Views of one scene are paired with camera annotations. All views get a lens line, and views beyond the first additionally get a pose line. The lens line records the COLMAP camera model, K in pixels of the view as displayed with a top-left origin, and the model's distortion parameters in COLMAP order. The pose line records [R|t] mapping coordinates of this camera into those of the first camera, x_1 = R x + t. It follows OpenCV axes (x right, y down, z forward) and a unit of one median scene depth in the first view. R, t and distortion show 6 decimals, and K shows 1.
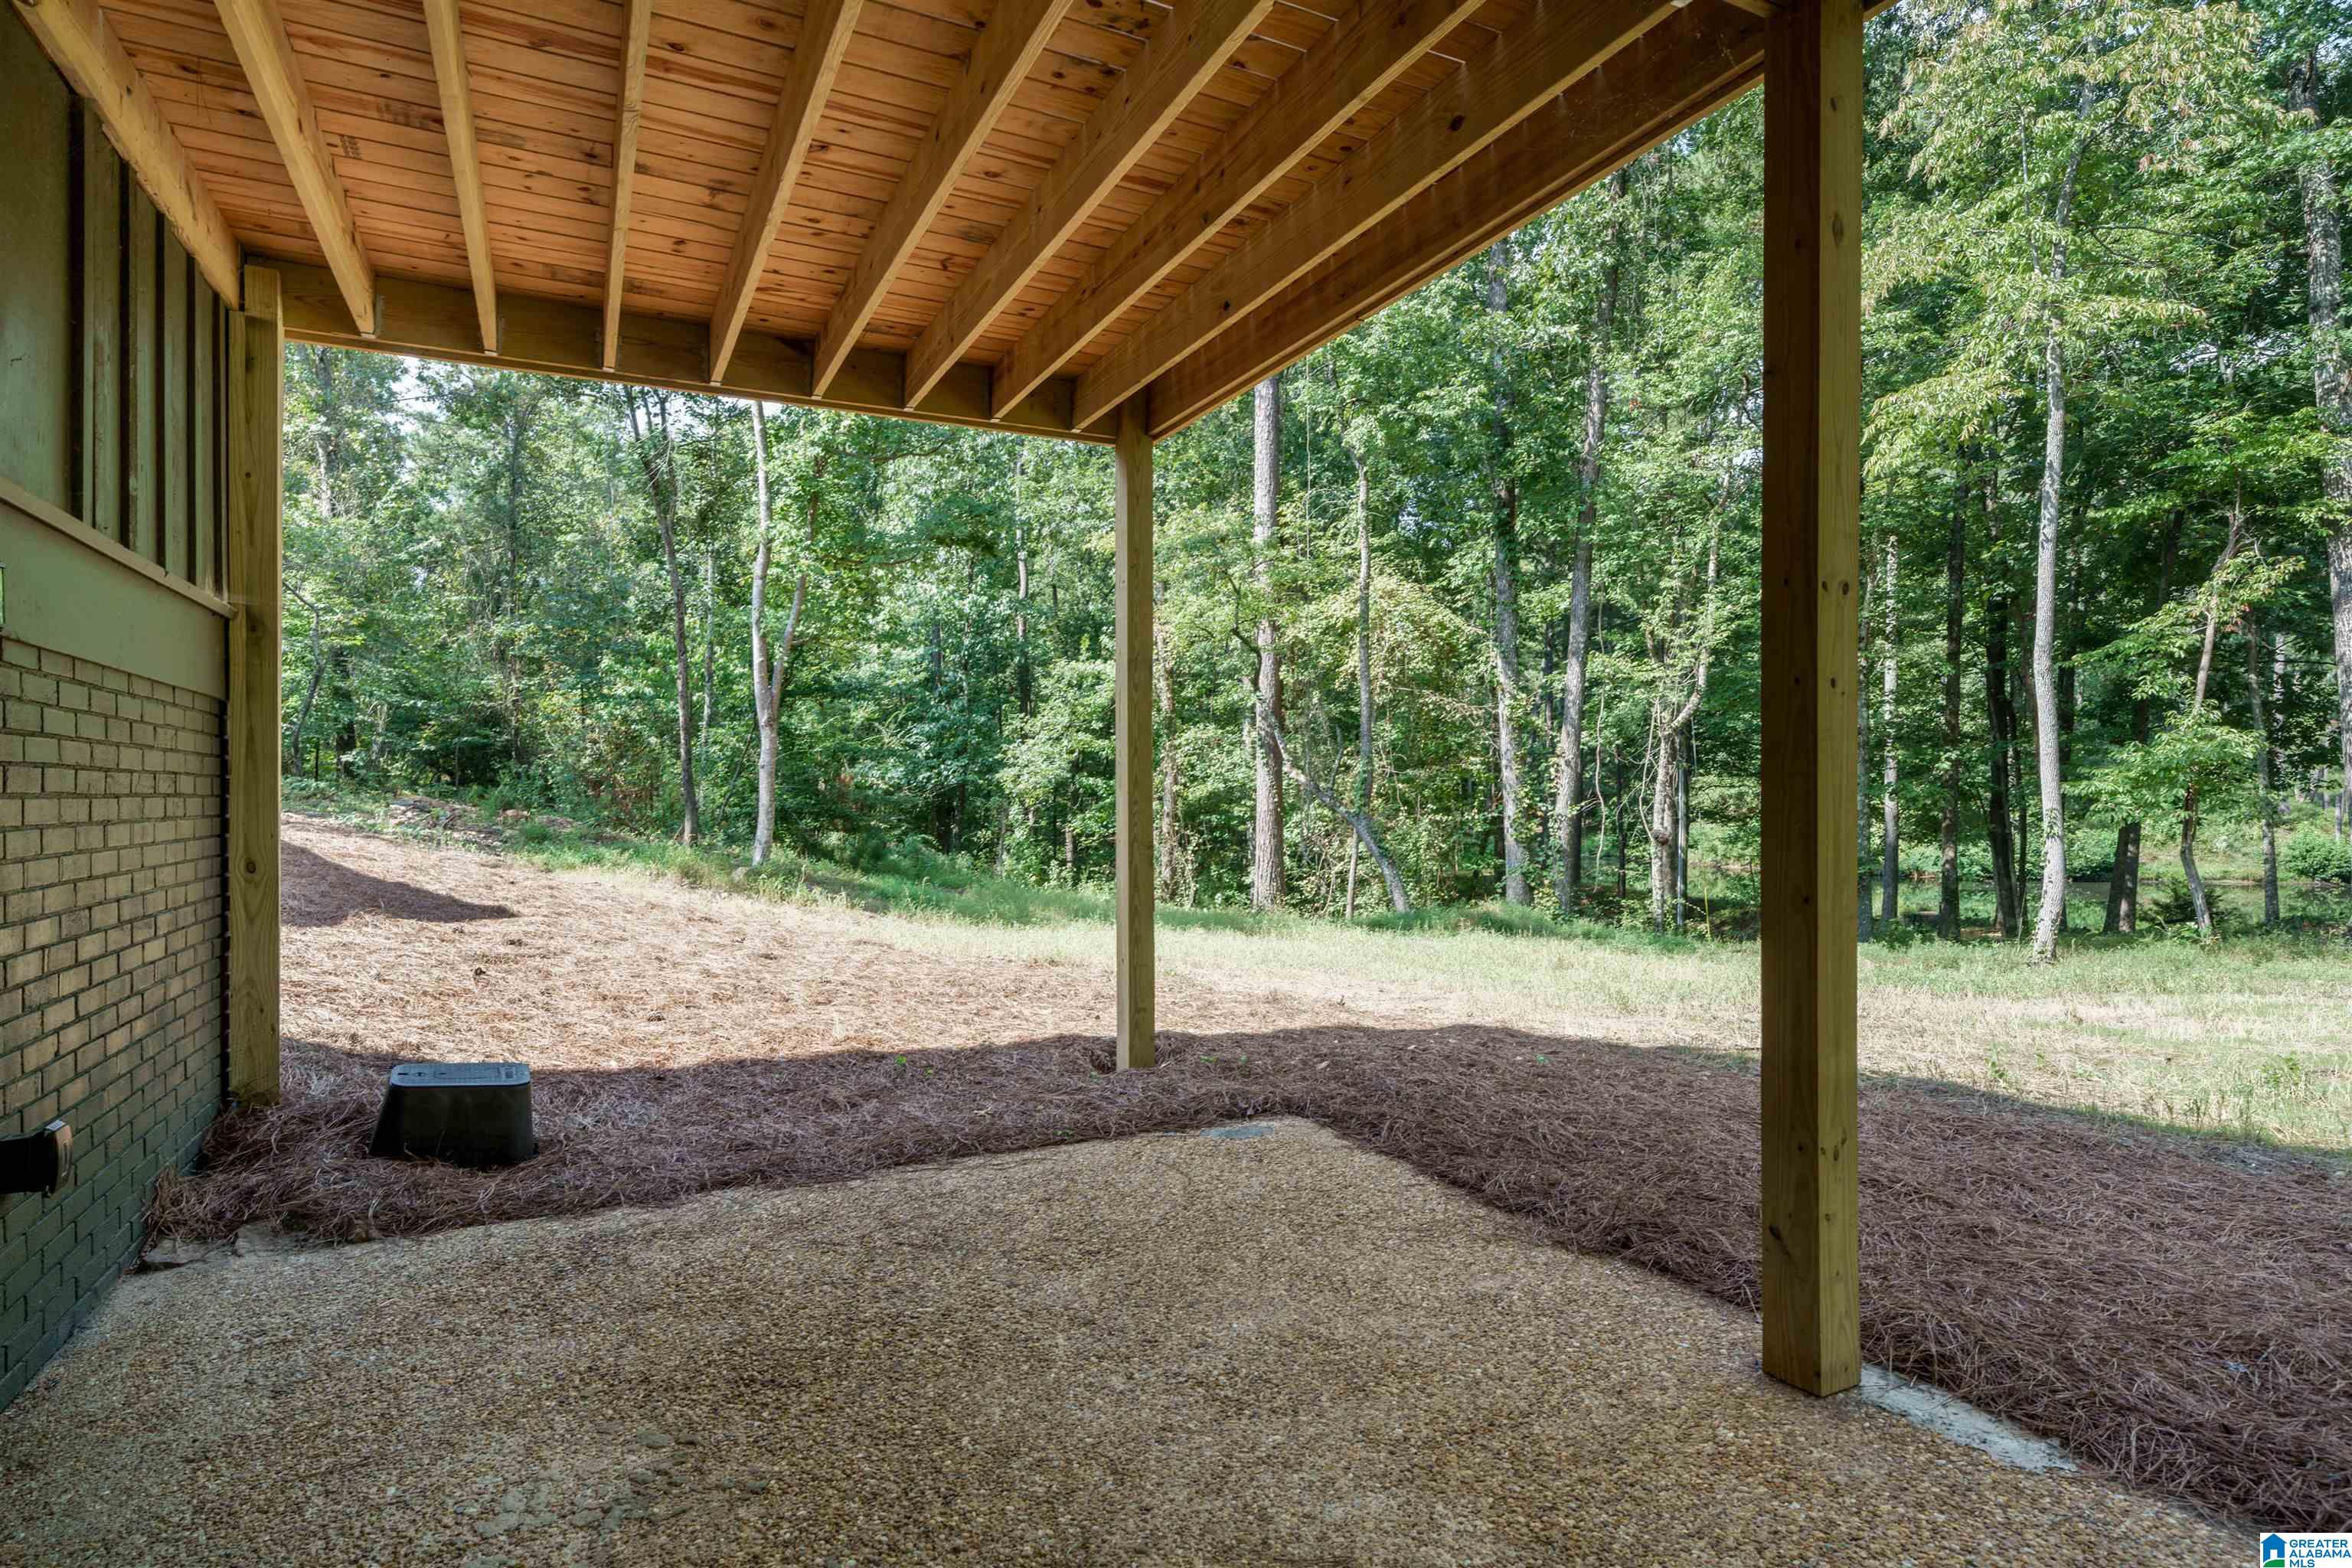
lens RADIAL K [[1217.3, 0, 1180.0], [0, 1217.3, 795.2], [0, 0, 1]] dist [0.000554, 0.000393]
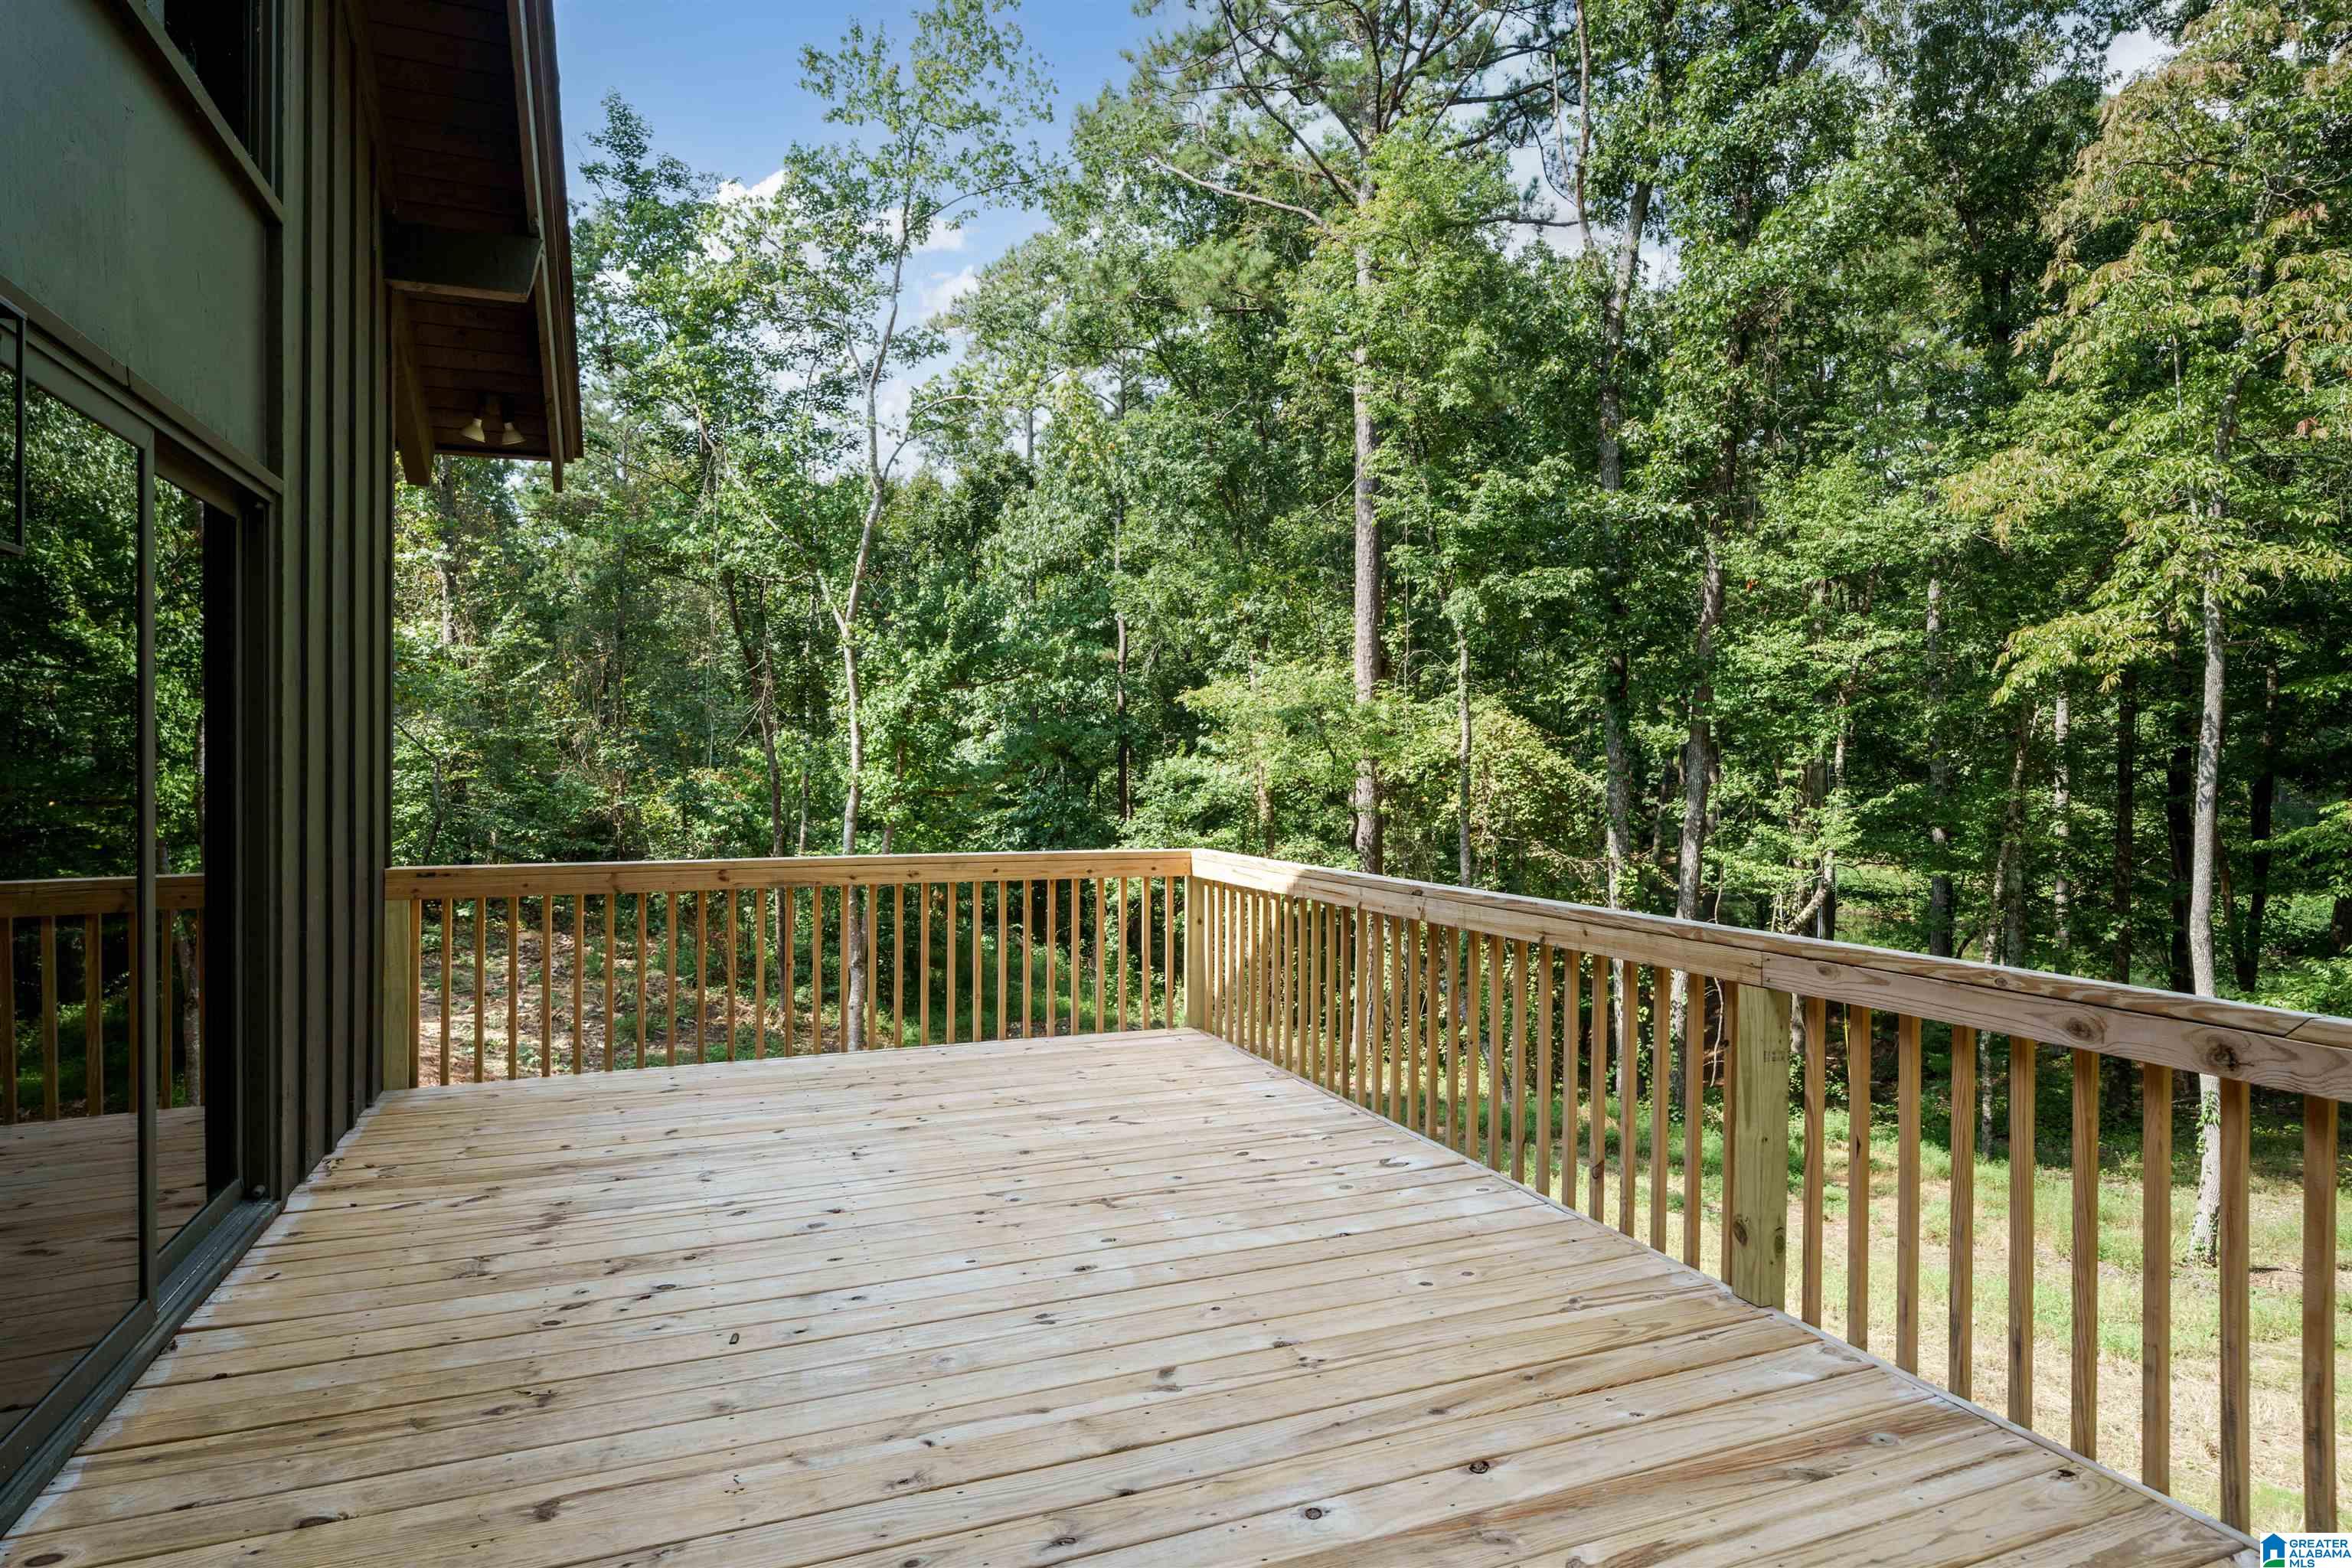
lens RADIAL K [[1279.2, 0, 1173.8], [0, 1279.2, 774.3], [0, 0, 1]] dist [0.002133, -0.000242]
pose [[0.995891, 0.009041, -0.090105, 0.013934], [-0.011034, 0.999705, -0.021648, -0.134256], [0.089882, 0.022553, 0.995697, -0.026043]]
